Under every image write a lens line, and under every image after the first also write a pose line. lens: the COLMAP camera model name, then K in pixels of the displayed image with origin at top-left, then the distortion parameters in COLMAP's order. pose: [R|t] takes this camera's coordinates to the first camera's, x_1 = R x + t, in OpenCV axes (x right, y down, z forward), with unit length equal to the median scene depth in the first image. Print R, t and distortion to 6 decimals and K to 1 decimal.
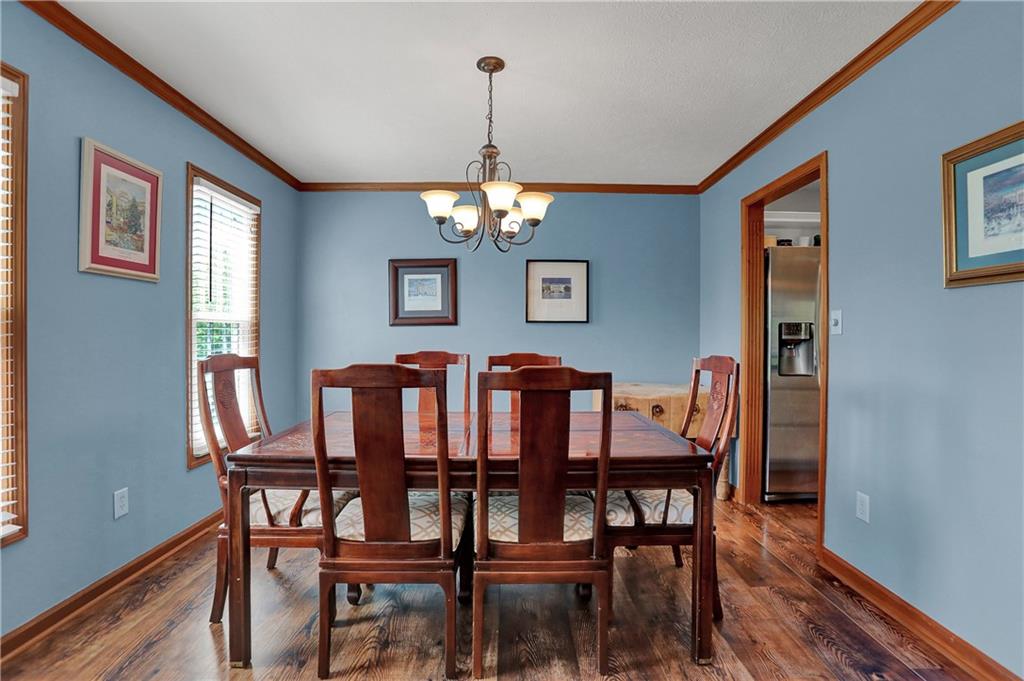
lens RADIAL K [[501.4, 0, 518.1], [0, 501.4, 340.1], [0, 0, 1]] dist [-0.053332, 0.014060]
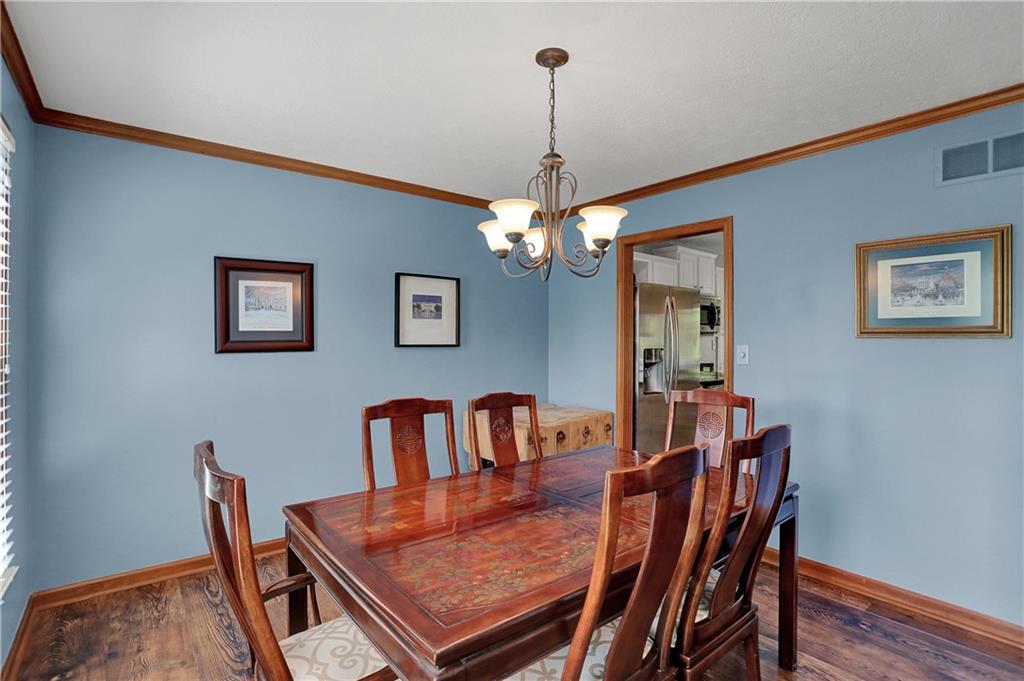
lens RADIAL K [[501.4, 0, 511.0], [0, 501.4, 340.5], [0, 0, 1]] dist [-0.053332, 0.014060]
pose [[0.788753, -0.000387, 0.614711, -0.352687], [0.001424, 0.999998, -0.001198, -0.044119], [-0.614709, 0.001820, 0.788752, 0.218374]]
